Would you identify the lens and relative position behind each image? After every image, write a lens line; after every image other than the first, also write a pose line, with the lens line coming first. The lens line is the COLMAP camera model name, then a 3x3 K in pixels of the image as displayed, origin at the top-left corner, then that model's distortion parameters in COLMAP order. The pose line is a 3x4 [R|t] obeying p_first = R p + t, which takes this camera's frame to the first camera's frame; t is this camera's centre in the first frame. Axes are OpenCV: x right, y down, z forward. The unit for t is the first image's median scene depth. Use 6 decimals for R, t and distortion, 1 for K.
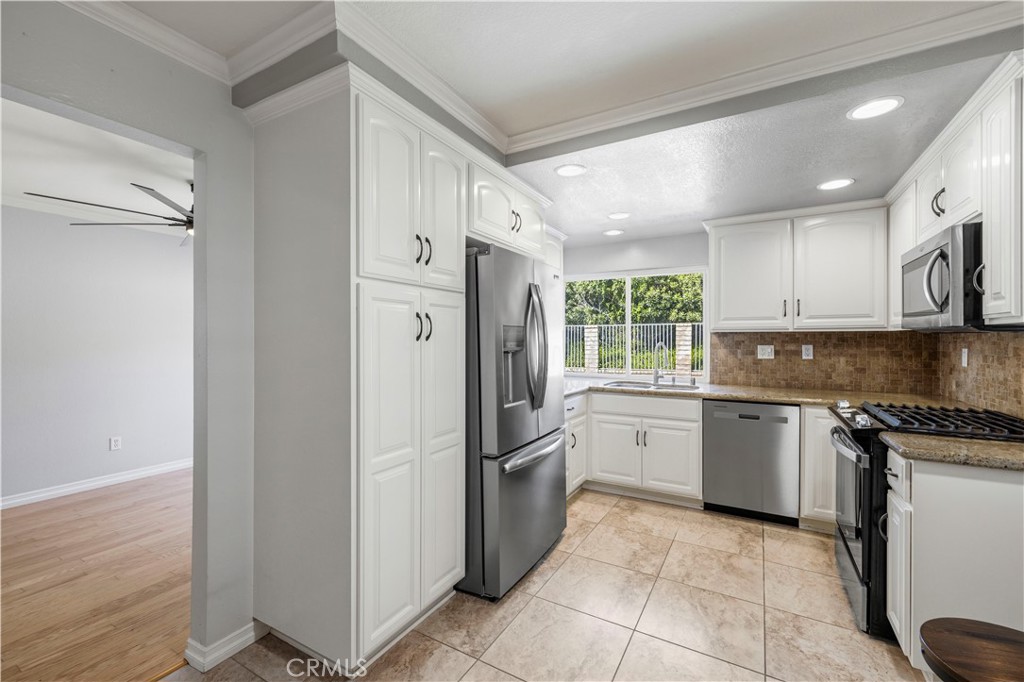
lens RADIAL K [[433.9, 0, 507.6], [0, 433.9, 336.5], [0, 0, 1]] dist [0.002753, 0.000352]
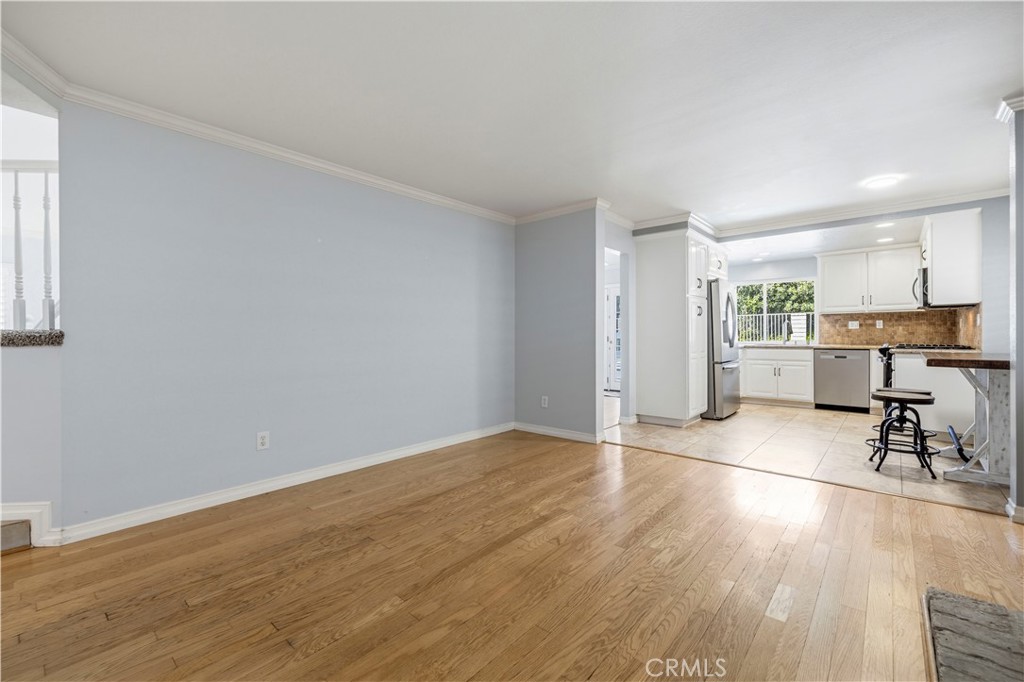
lens RADIAL K [[437.1, 0, 507.8], [0, 437.1, 335.6], [0, 0, 1]] dist [0.007607, 0.000290]
pose [[0.981001, -0.007046, -0.193873, -0.474915], [0.008465, 0.999943, 0.006493, 0.059289], [0.193816, -0.008010, 0.981005, -1.103274]]
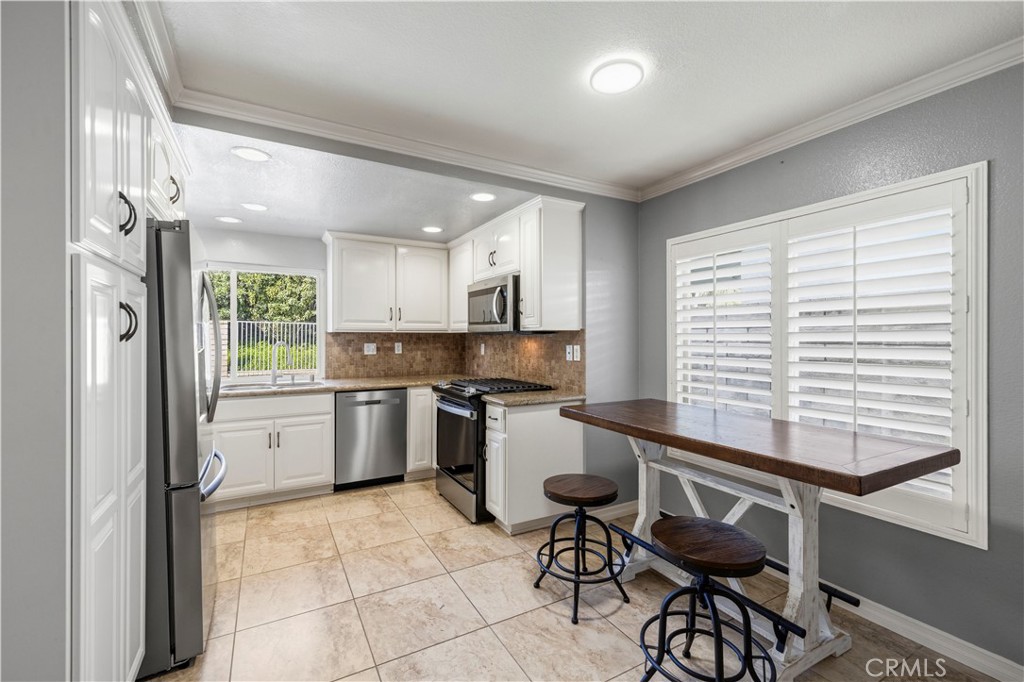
lens RADIAL K [[433.9, 0, 507.6], [0, 433.9, 336.5], [0, 0, 1]] dist [0.002753, 0.000352]
pose [[0.508906, 0.001483, 0.860821, -0.272076], [-0.004162, 0.999991, 0.000737, -0.001506], [-0.860812, -0.003958, 0.508907, 0.054046]]
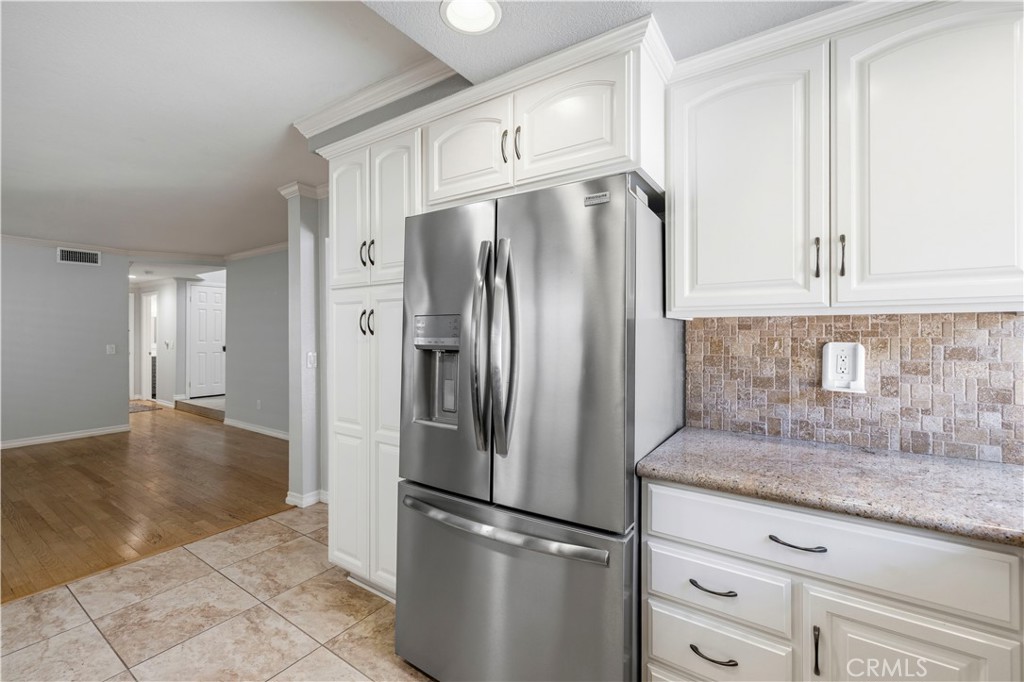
lens RADIAL K [[433.9, 0, 507.6], [0, 433.9, 336.5], [0, 0, 1]] dist [0.002753, 0.000352]
pose [[-0.071485, 0.002716, -0.997438, 0.492107], [0.004059, 0.999989, 0.002432, 0.006008], [0.997433, -0.003875, -0.071495, 0.804407]]
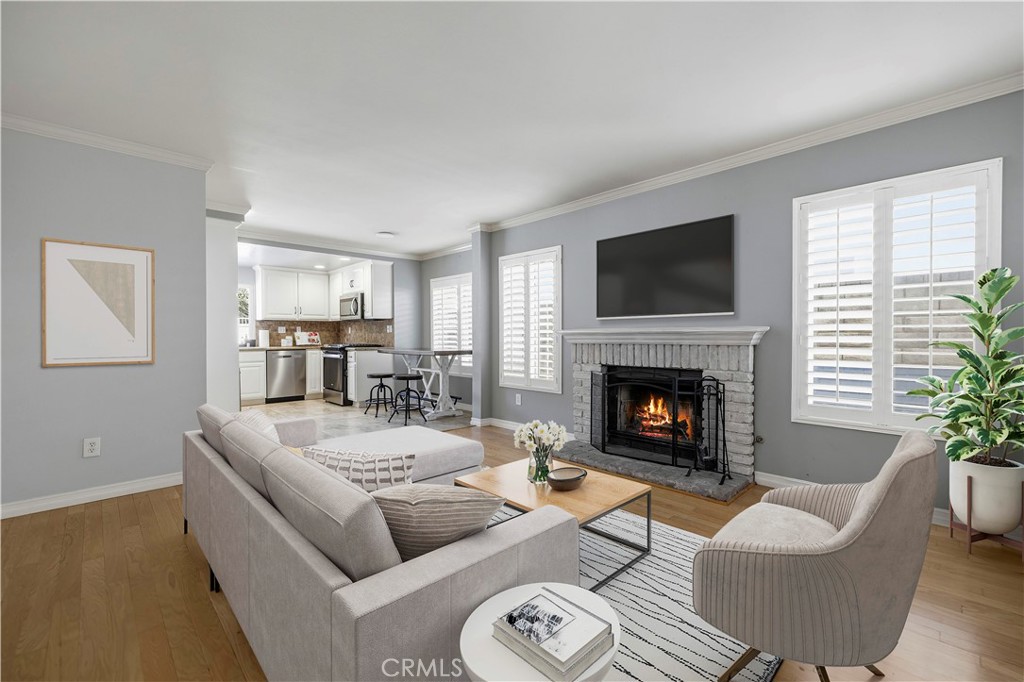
lens RADIAL K [[431.5, 0, 512.0], [0, 431.5, 341.0], [0, 0, 1]] dist [-0.000679, -0.000086]
pose [[0.271107, -0.015583, 0.962423, -1.229869], [-0.000813, 0.999865, 0.016418, 0.058538], [-0.962549, -0.005233, 0.271058, -0.721464]]
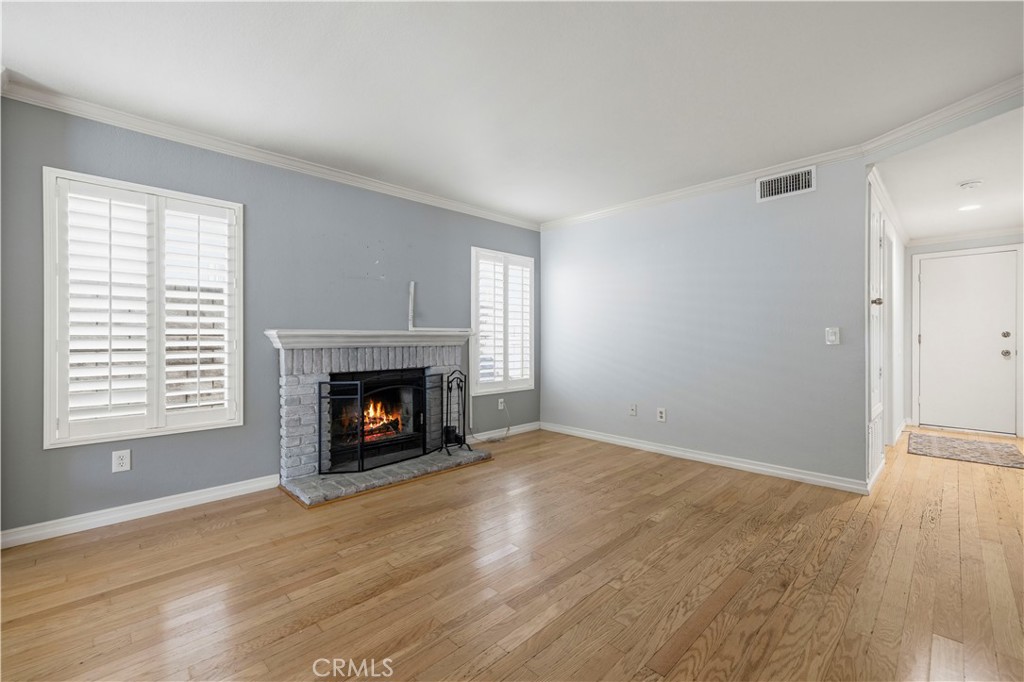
lens RADIAL K [[437.1, 0, 507.8], [0, 437.1, 335.6], [0, 0, 1]] dist [0.007607, 0.000290]
pose [[-0.963637, 0.000003, 0.267216, -0.673490], [-0.002607, 0.999952, -0.009411, 0.065332], [-0.267203, -0.009766, -0.963591, 0.236260]]
